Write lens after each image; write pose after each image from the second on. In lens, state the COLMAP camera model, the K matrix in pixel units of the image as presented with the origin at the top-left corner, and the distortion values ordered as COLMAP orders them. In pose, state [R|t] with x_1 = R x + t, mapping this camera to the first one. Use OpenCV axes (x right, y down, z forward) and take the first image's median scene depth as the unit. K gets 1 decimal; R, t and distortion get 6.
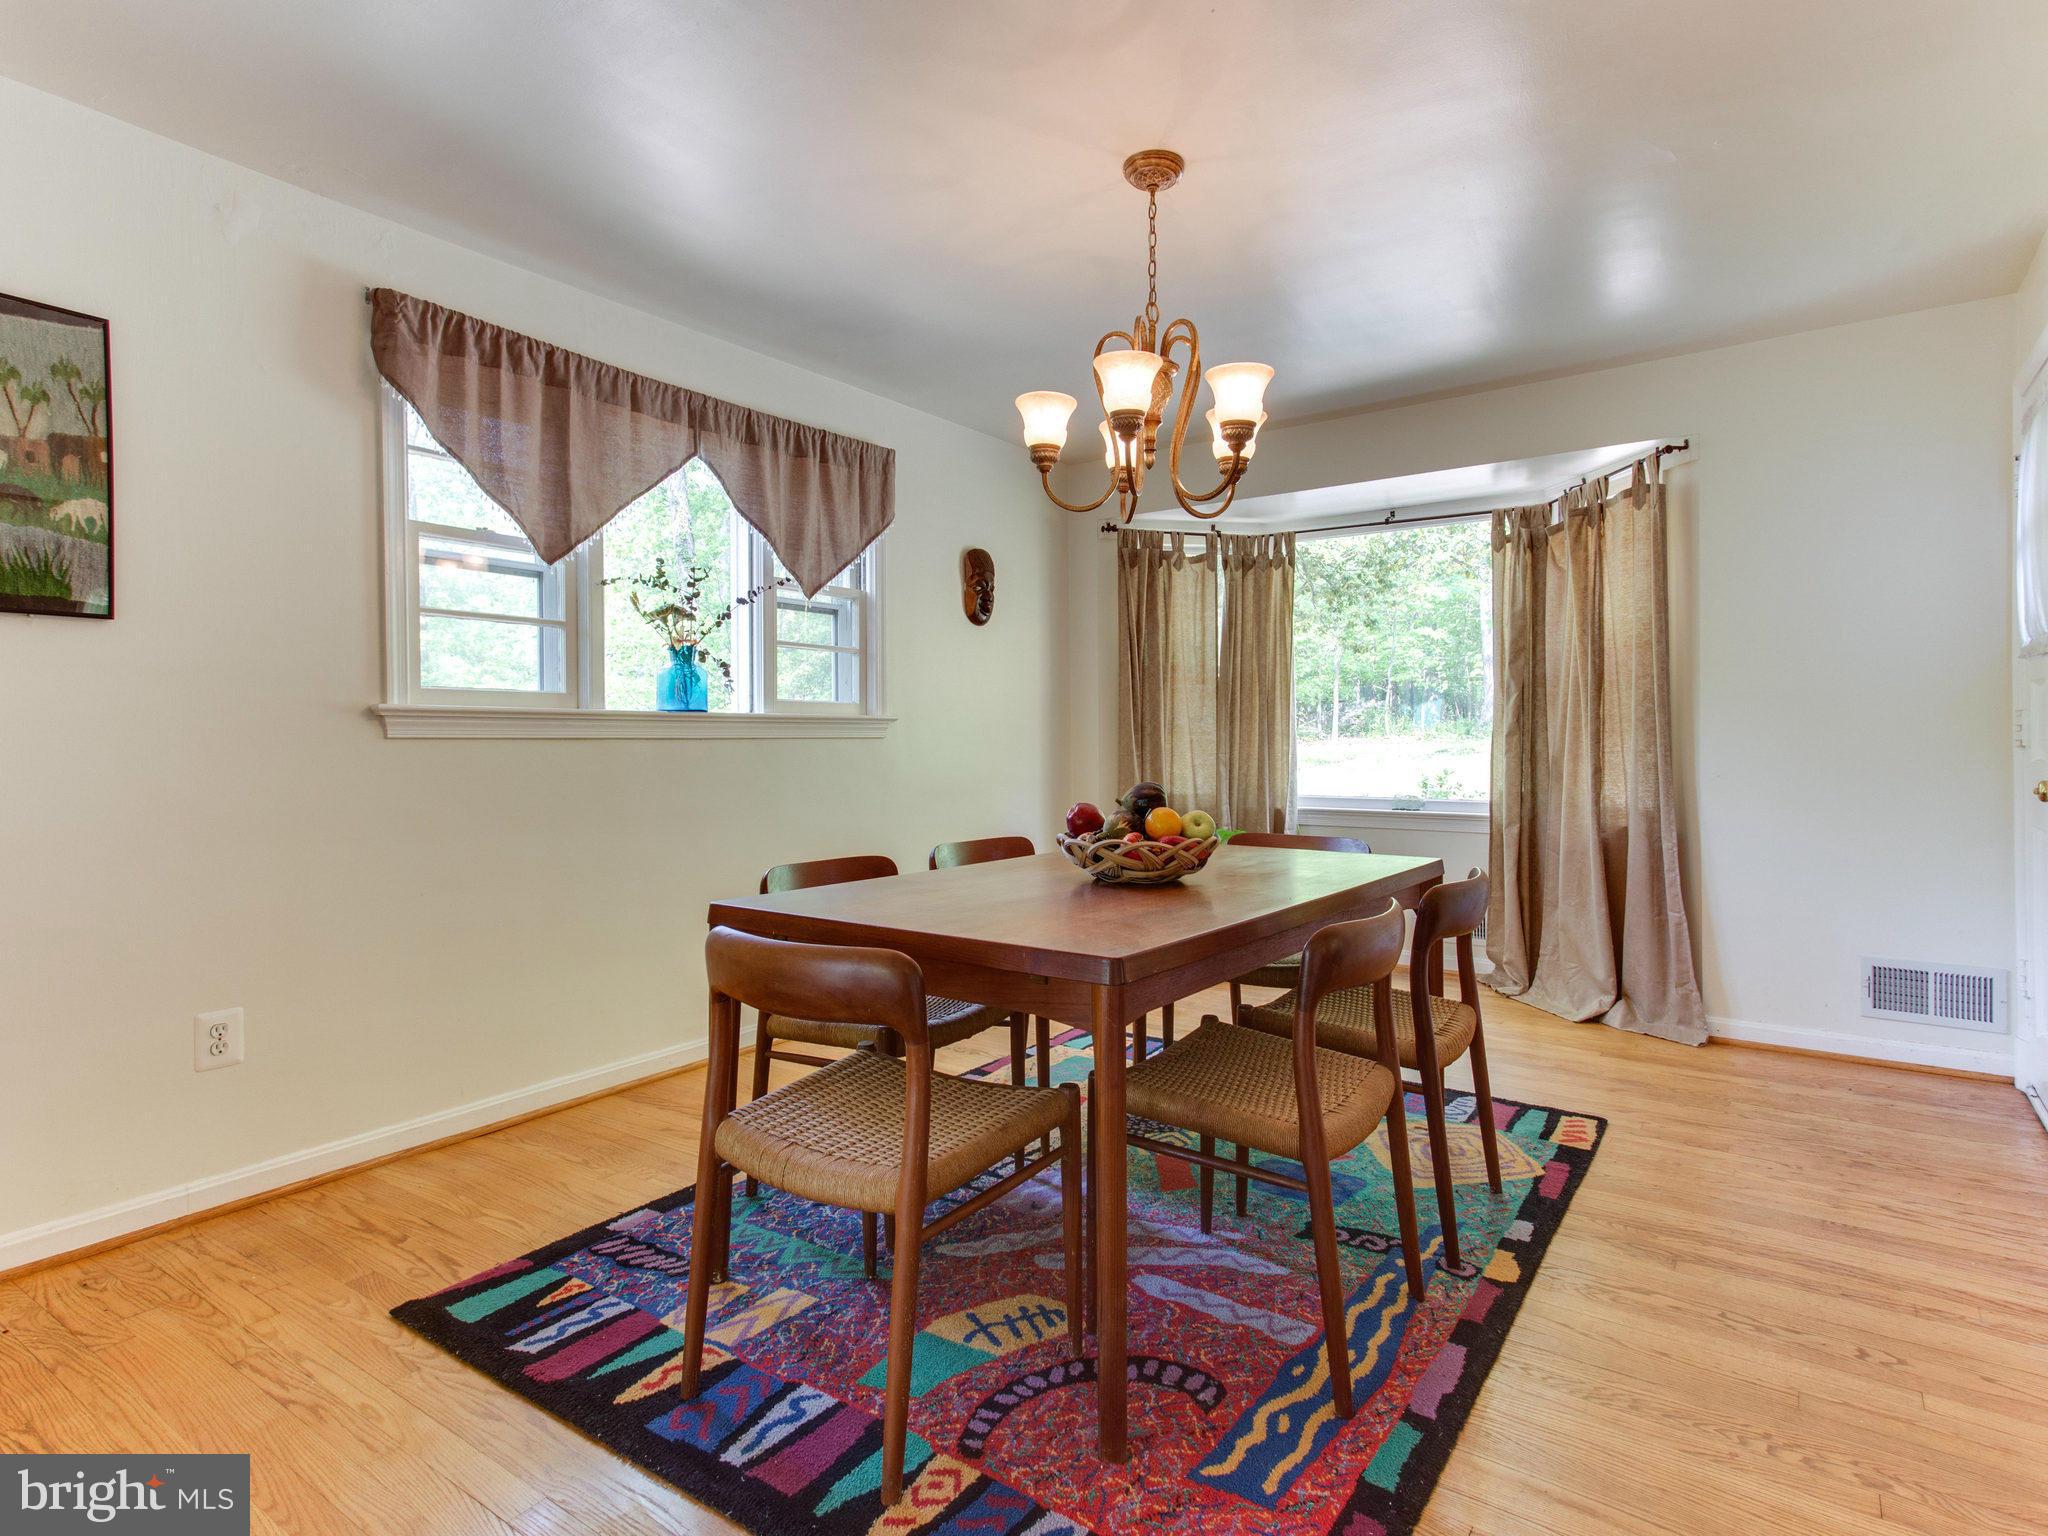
lens RADIAL K [[1097.3, 0, 1039.0], [0, 1097.3, 756.9], [0, 0, 1]] dist [0.015816, 0.010241]
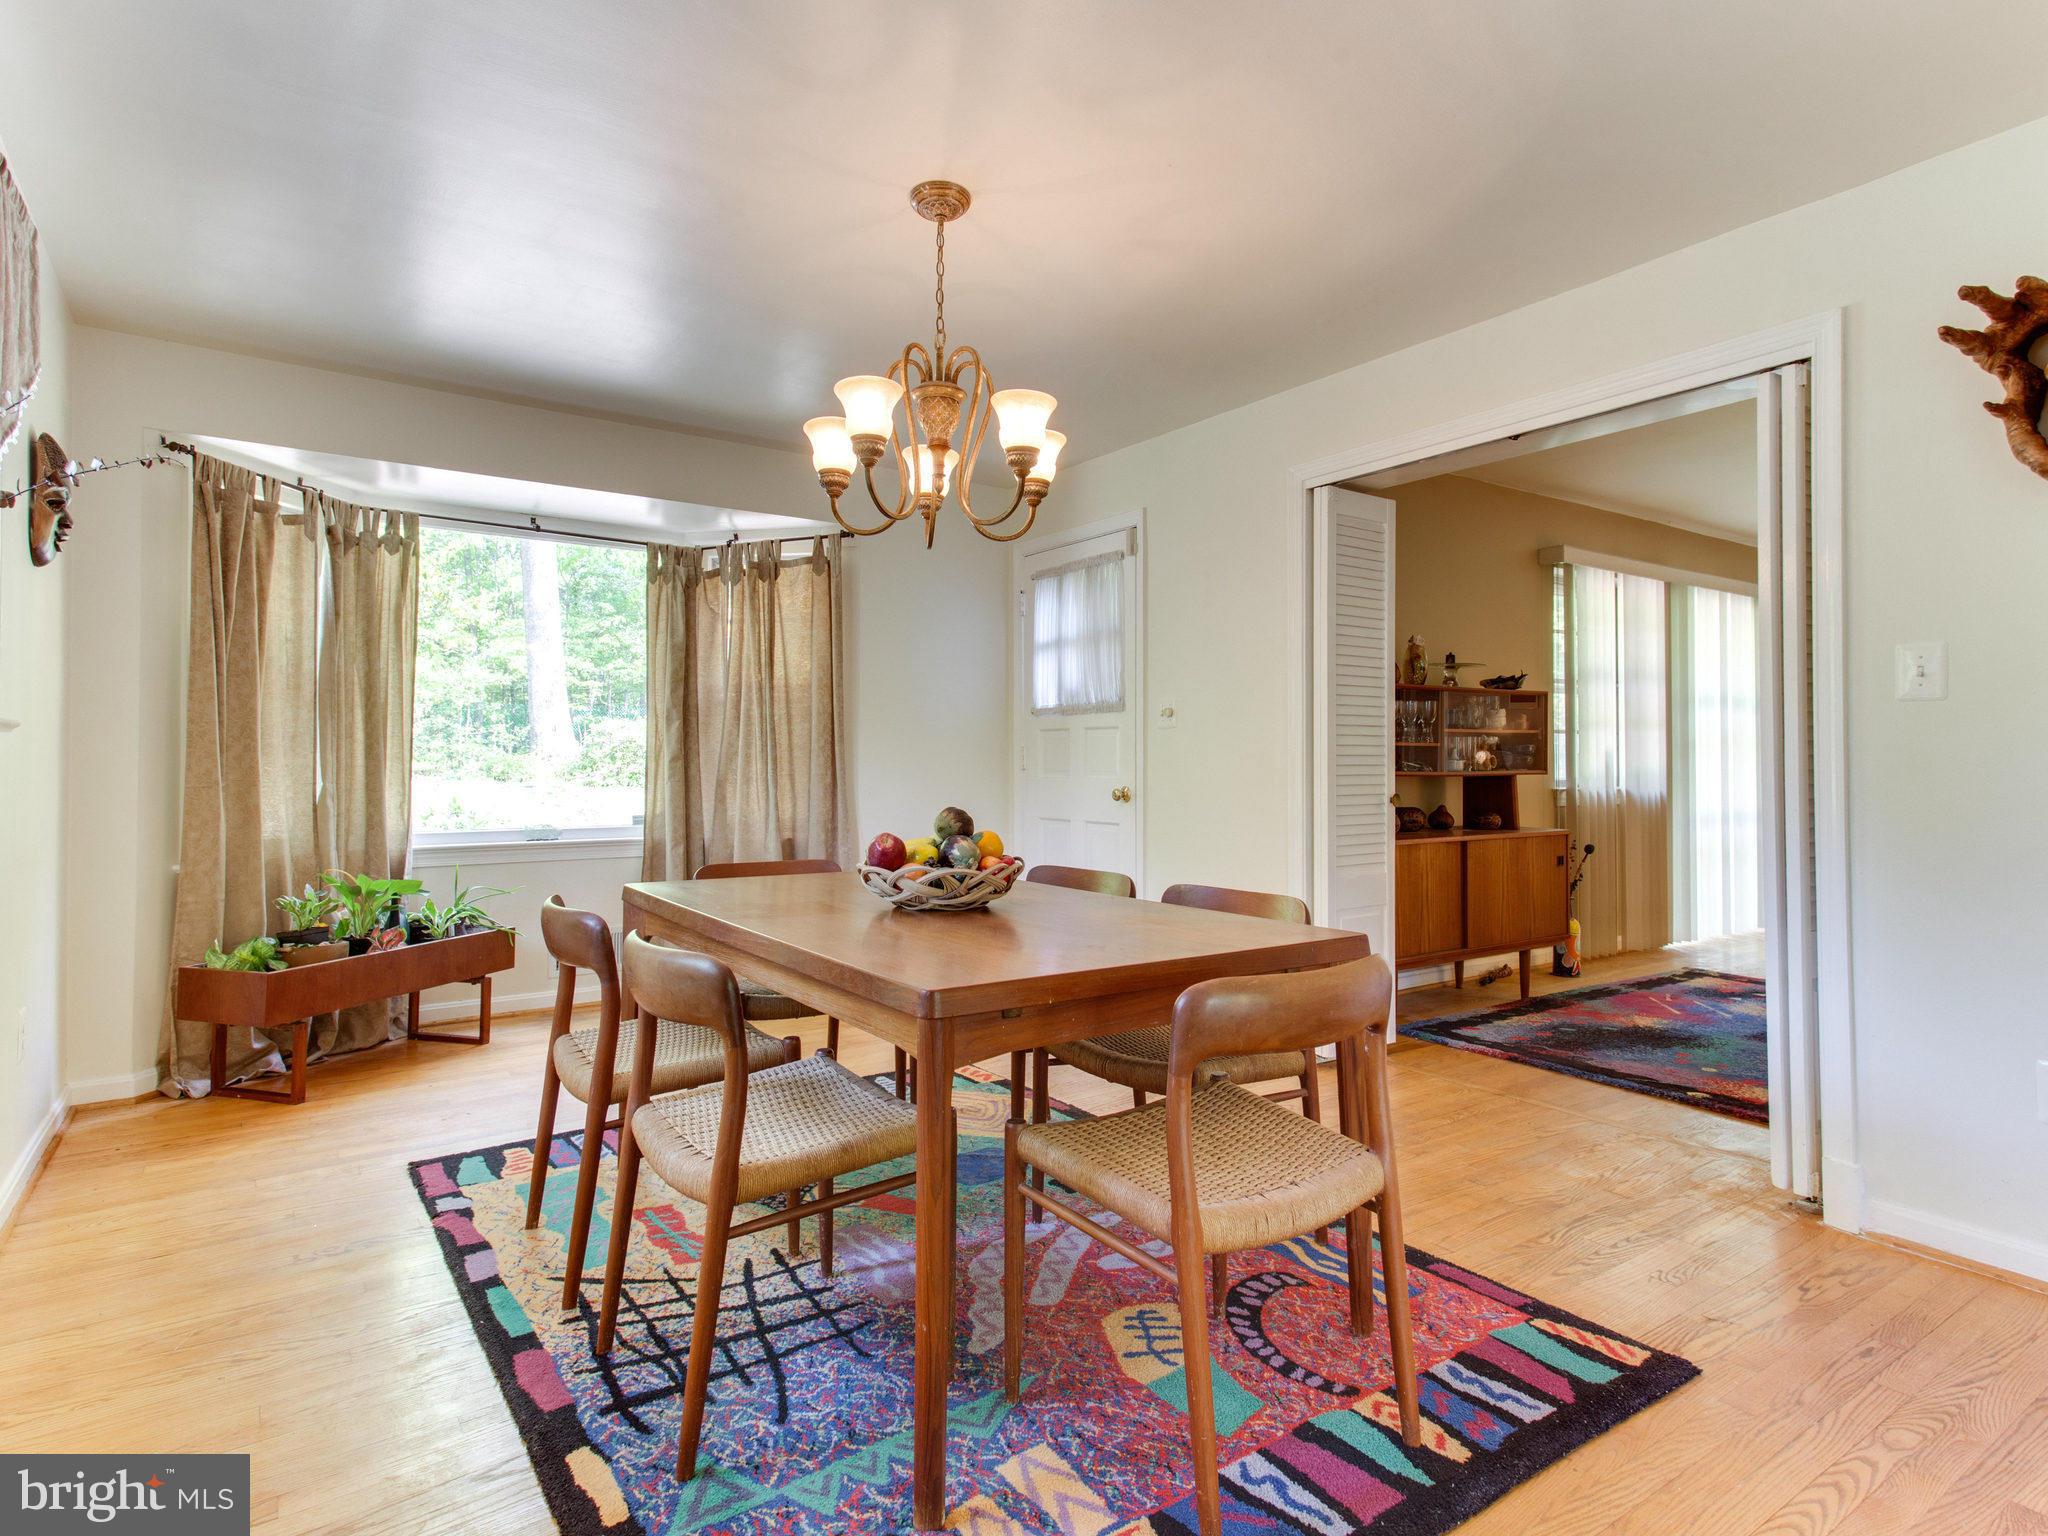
lens RADIAL K [[1097.3, 0, 1031.8], [0, 1097.3, 750.7], [0, 0, 1]] dist [0.015816, 0.010241]
pose [[0.337024, 0.013674, 0.941397, -0.582051], [0.013510, 0.999721, -0.019358, -0.005446], [-0.941399, 0.019243, 0.336745, 0.424946]]
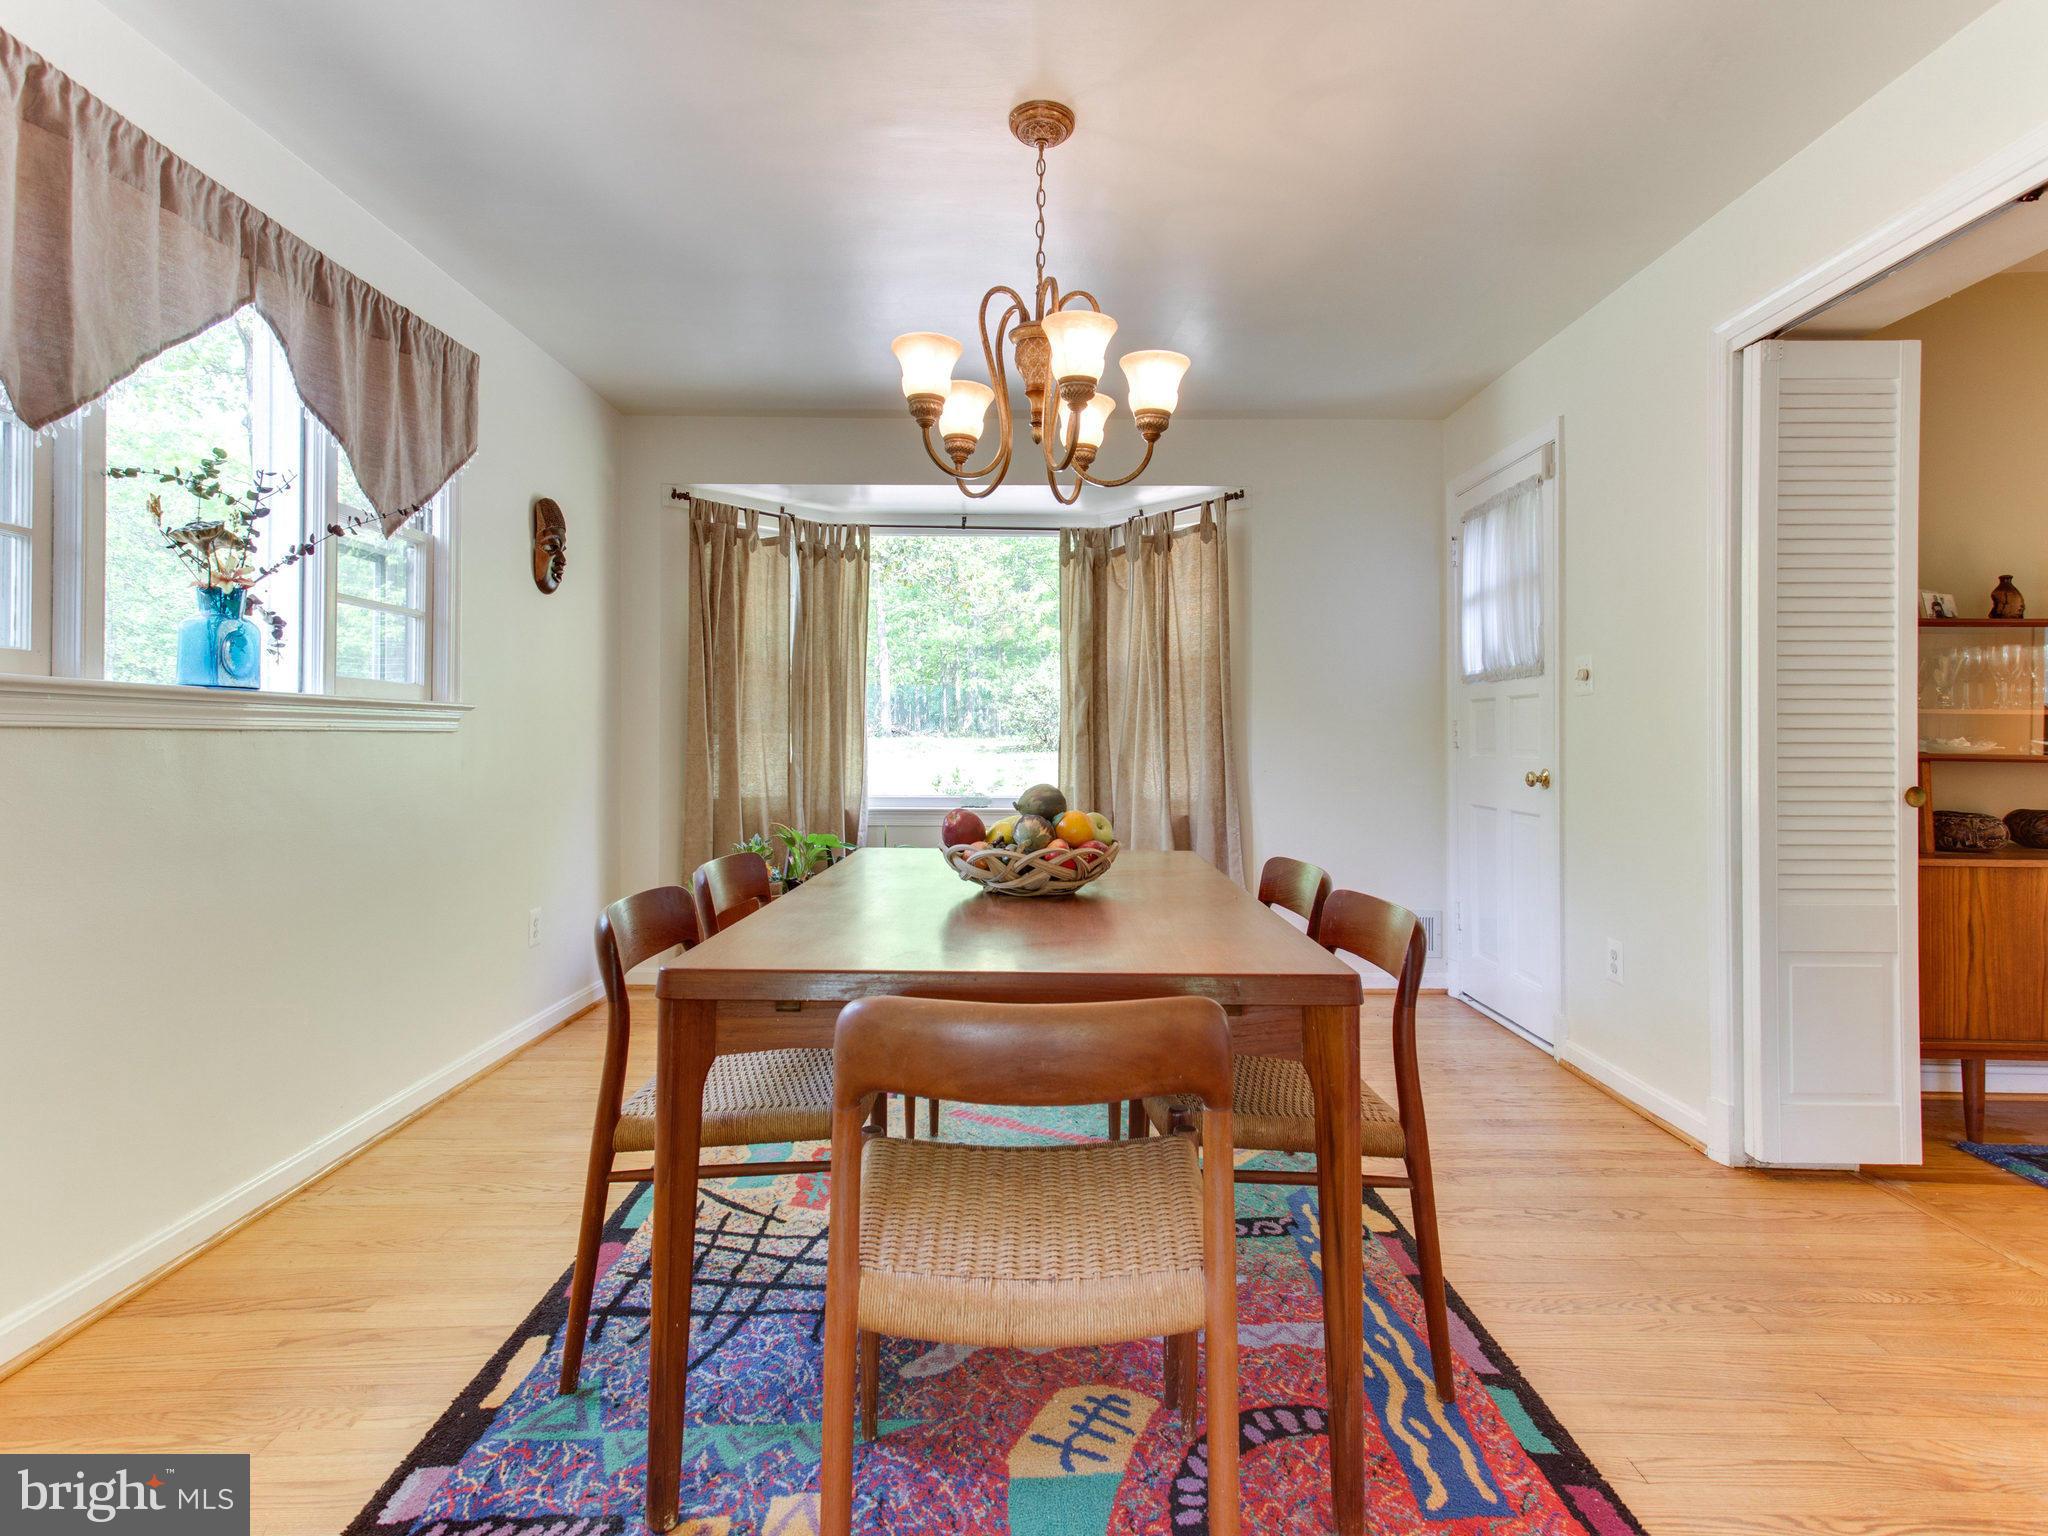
lens RADIAL K [[1097.3, 0, 1037.1], [0, 1097.3, 732.7], [0, 0, 1]] dist [0.015816, 0.010241]
pose [[0.813395, 0.010500, 0.581617, -0.312370], [0.001851, 0.999785, -0.020637, -0.000344], [-0.581709, 0.017863, 0.813201, 0.184510]]
